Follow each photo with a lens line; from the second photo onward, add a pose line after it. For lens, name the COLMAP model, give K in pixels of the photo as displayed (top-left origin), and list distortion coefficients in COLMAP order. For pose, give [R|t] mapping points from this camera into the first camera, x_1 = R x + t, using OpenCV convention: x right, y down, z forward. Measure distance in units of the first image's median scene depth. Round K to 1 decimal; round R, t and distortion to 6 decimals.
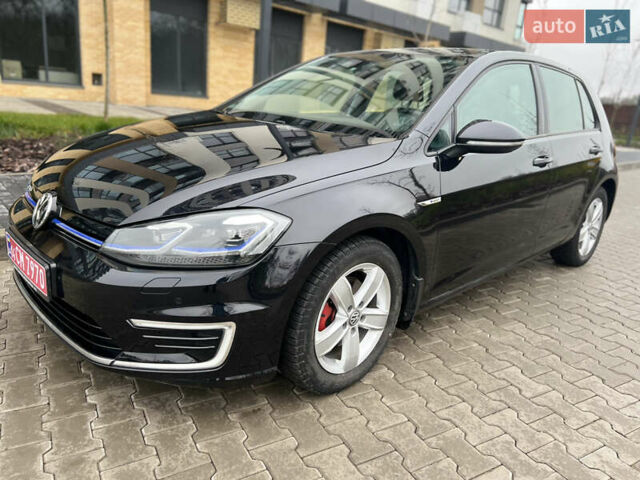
lens RADIAL K [[484.4, 0, 321.1], [0, 484.4, 241.6], [0, 0, 1]] dist [0.045644, -0.046762]
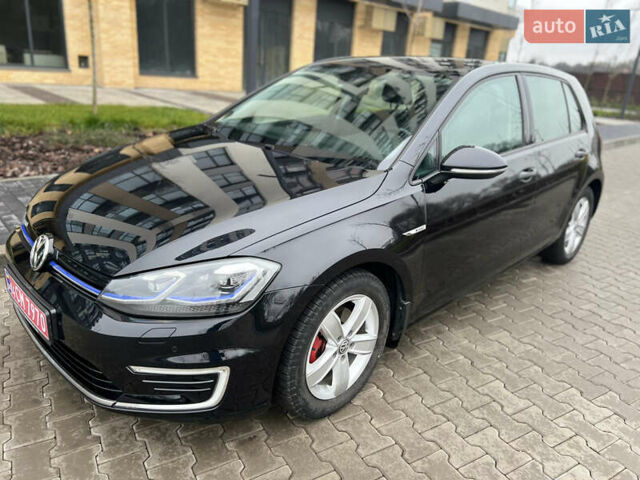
lens RADIAL K [[484.4, 0, 321.1], [0, 484.4, 241.6], [0, 0, 1]] dist [0.045644, -0.046762]
pose [[0.999766, -0.019732, 0.008821, 0.013641], [0.019187, 0.998124, 0.058133, -0.121195], [-0.009951, -0.057950, 0.998270, -0.030322]]
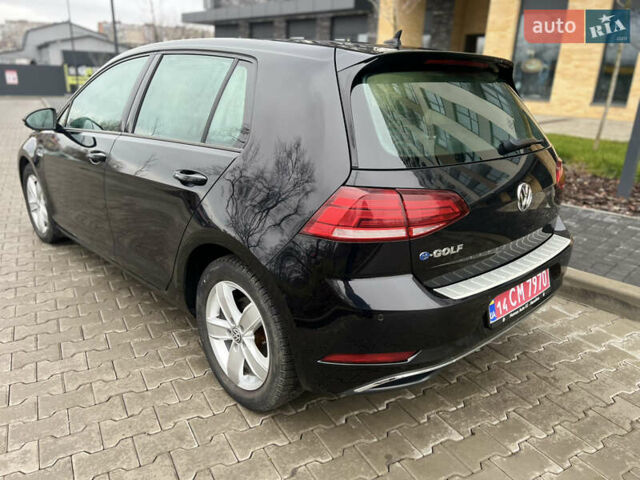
lens RADIAL K [[484.4, 0, 321.1], [0, 484.4, 241.6], [0, 0, 1]] dist [0.045644, -0.046762]
pose [[-0.015053, 0.243526, -0.969778, 1.885488], [-0.316662, 0.918803, 0.235641, -0.501102], [0.948419, 0.310639, 0.063285, 1.870522]]
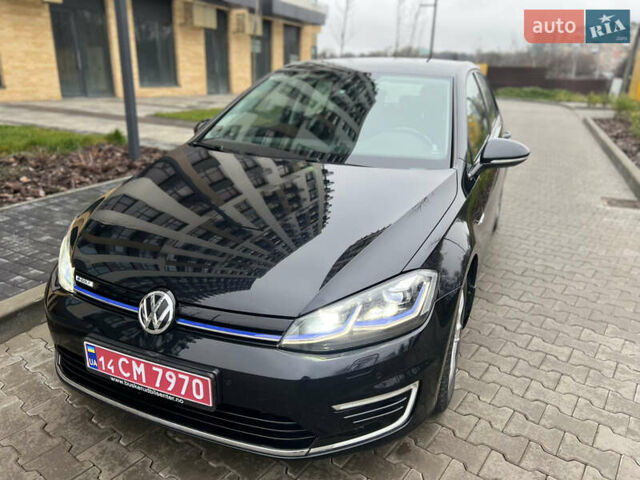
lens RADIAL K [[484.4, 0, 321.1], [0, 484.4, 241.6], [0, 0, 1]] dist [0.045644, -0.046762]
pose [[0.918655, -0.187478, 0.347742, -0.518968], [0.162965, 0.981679, 0.098736, -0.203639], [-0.359881, -0.034035, 0.932377, 0.068202]]
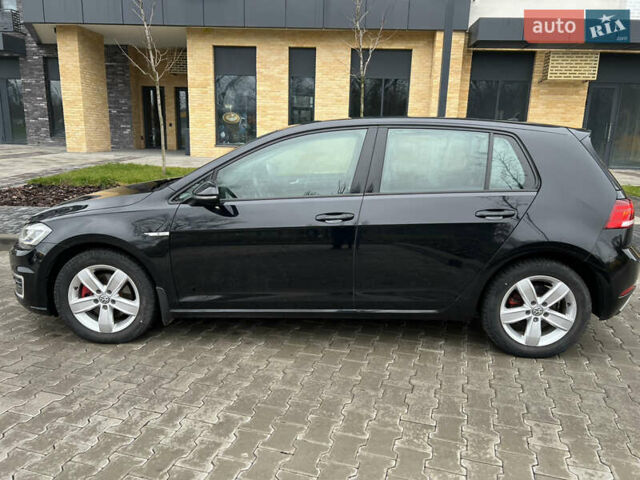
lens RADIAL K [[484.4, 0, 321.1], [0, 484.4, 241.6], [0, 0, 1]] dist [0.045644, -0.046762]
pose [[0.680246, 0.093837, -0.726953, 1.598783], [-0.174467, 0.983996, -0.036242, -0.089934], [0.711918, 0.151483, 0.685731, 0.342439]]
